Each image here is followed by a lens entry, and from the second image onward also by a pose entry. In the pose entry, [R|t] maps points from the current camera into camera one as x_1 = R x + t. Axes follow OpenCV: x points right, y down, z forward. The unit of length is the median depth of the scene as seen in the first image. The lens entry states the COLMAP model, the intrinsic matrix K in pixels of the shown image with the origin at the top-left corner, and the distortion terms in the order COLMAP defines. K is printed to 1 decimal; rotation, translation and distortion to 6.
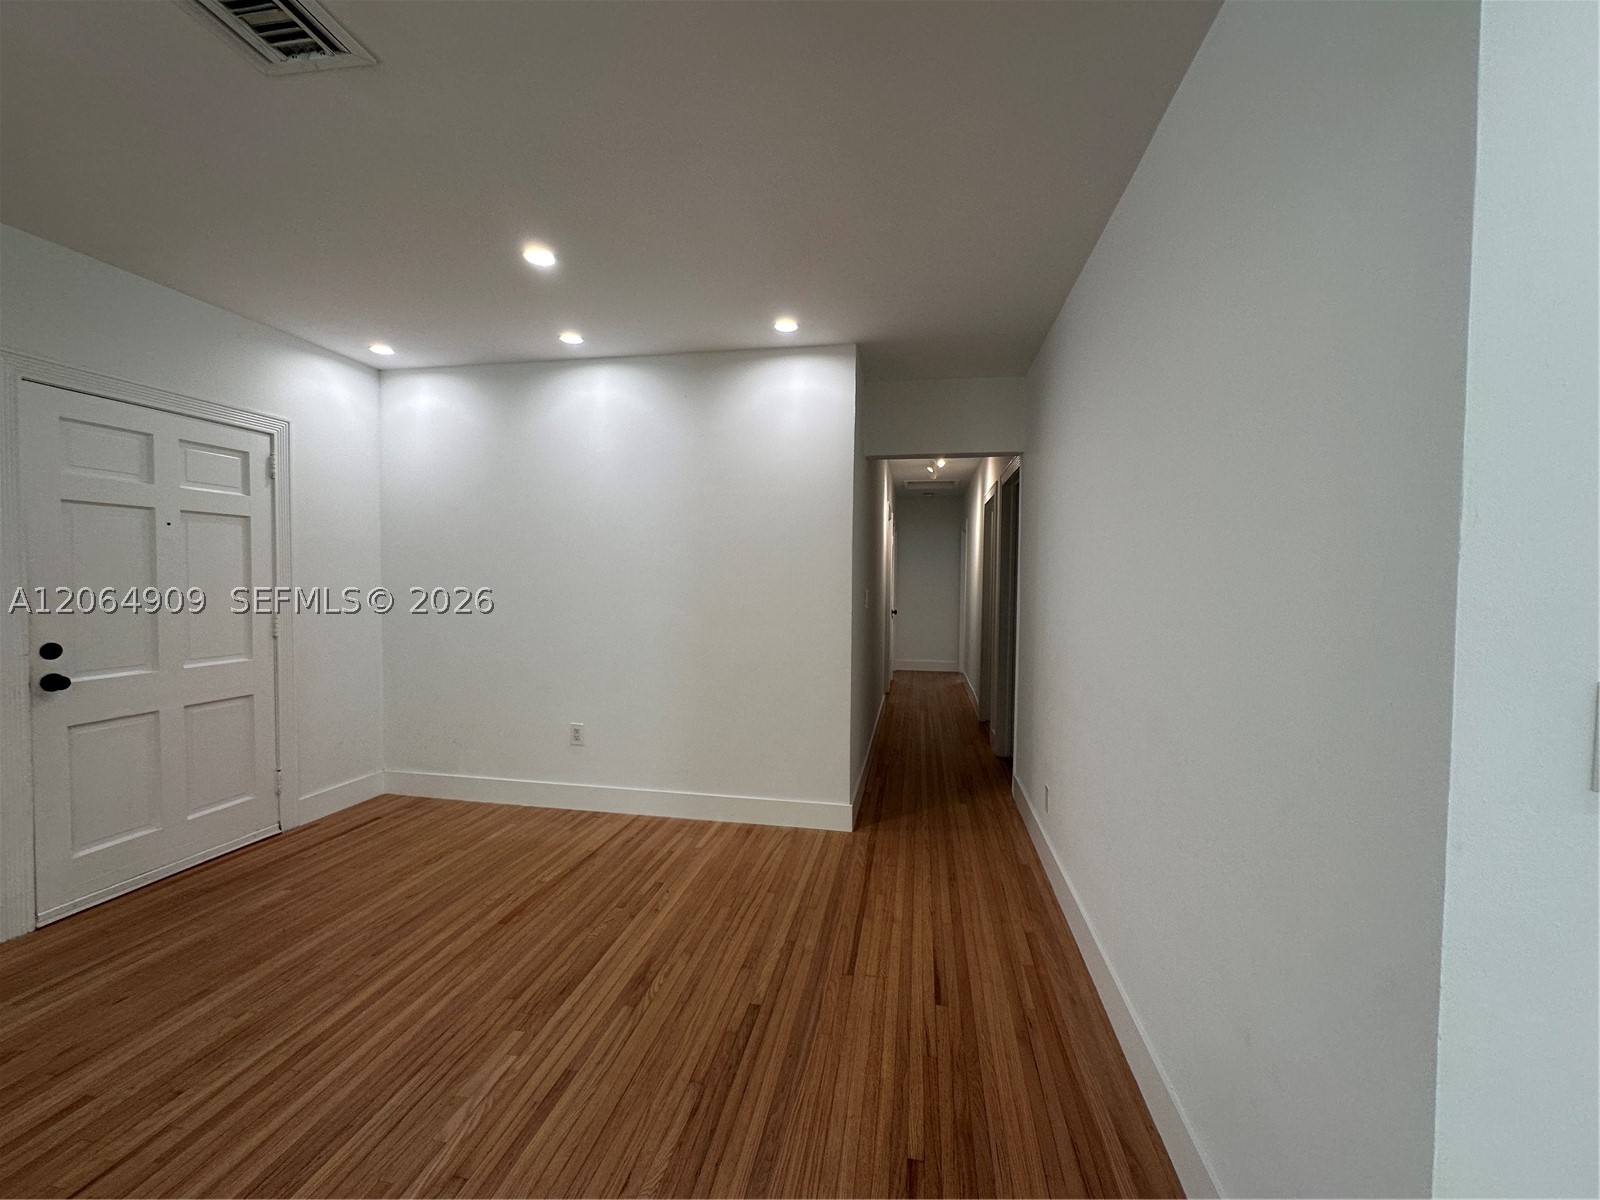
lens RADIAL K [[638.6, 0, 800.0], [0, 638.6, 600.0], [0, 0, 1]] dist [-0.000926, 0.000489]
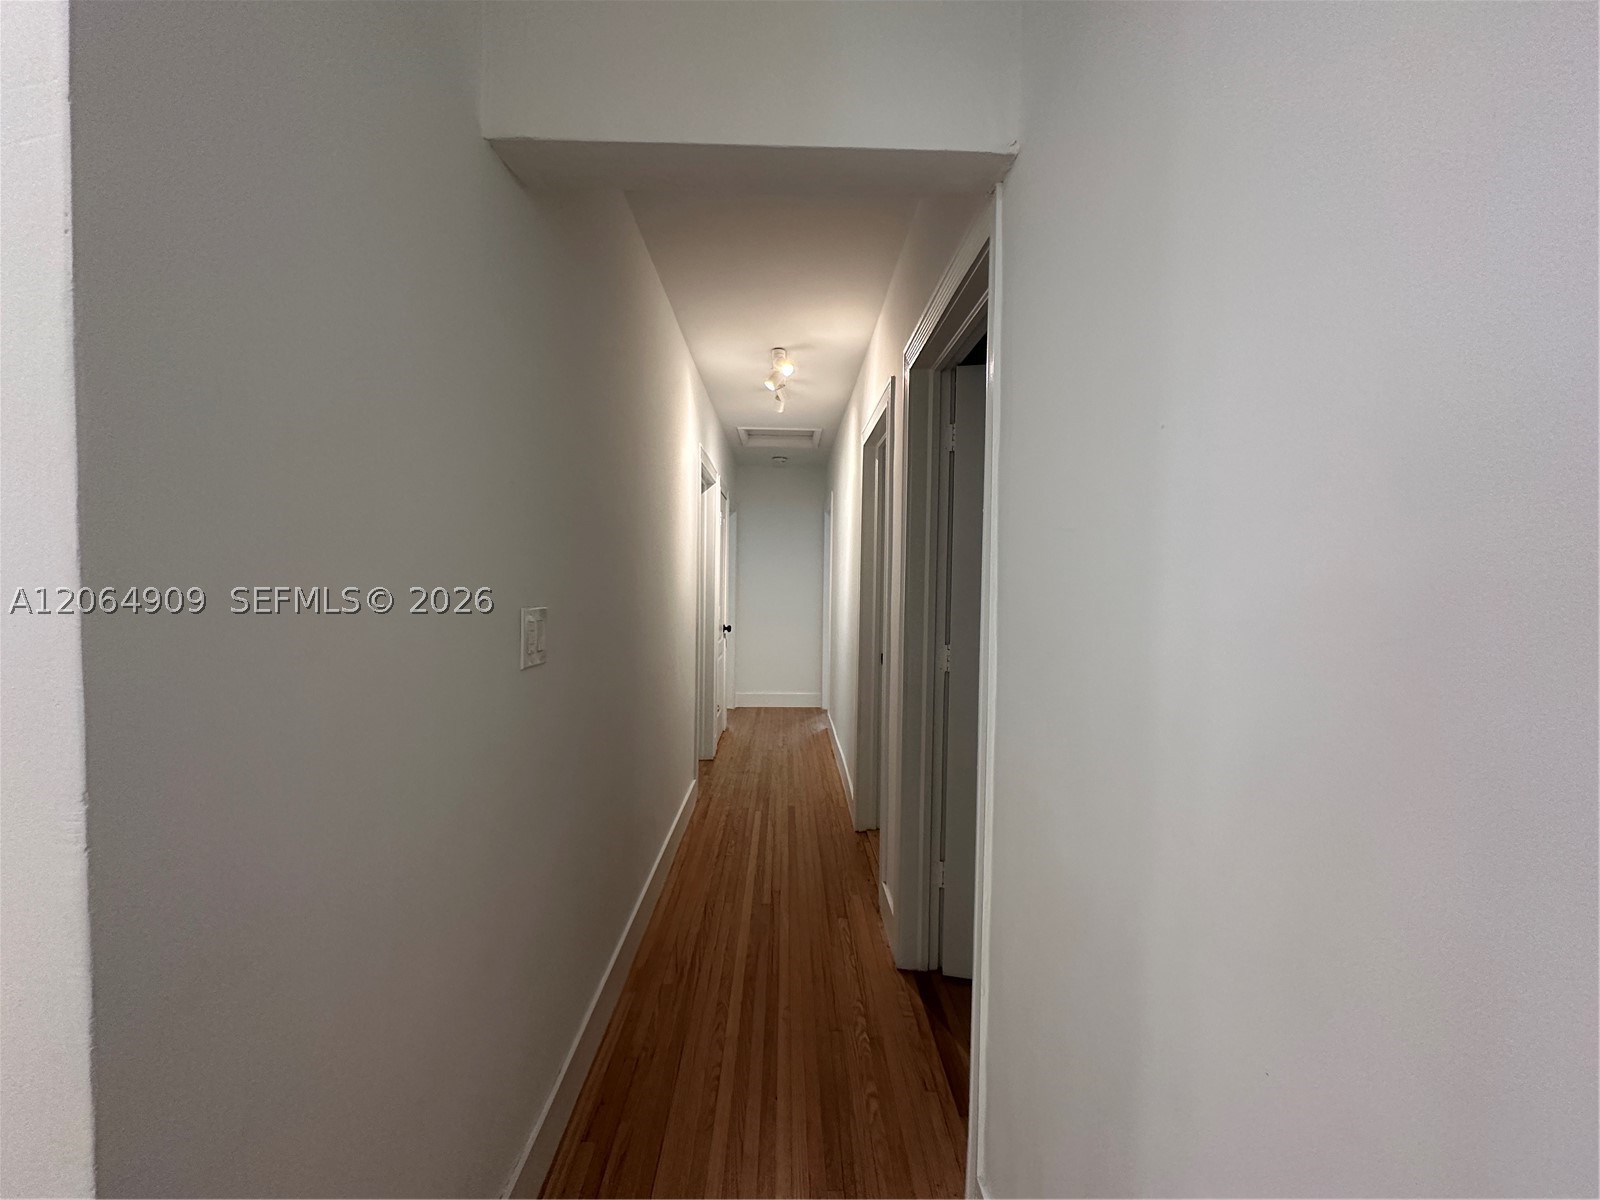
lens RADIAL K [[638.6, 0, 800.0], [0, 638.6, 600.0], [0, 0, 1]] dist [-0.000926, 0.000489]
pose [[0.978735, -0.003290, 0.205103, 0.101868], [0.004110, 0.999985, -0.003569, -0.009320], [-0.205088, 0.004336, 0.978734, 0.394918]]
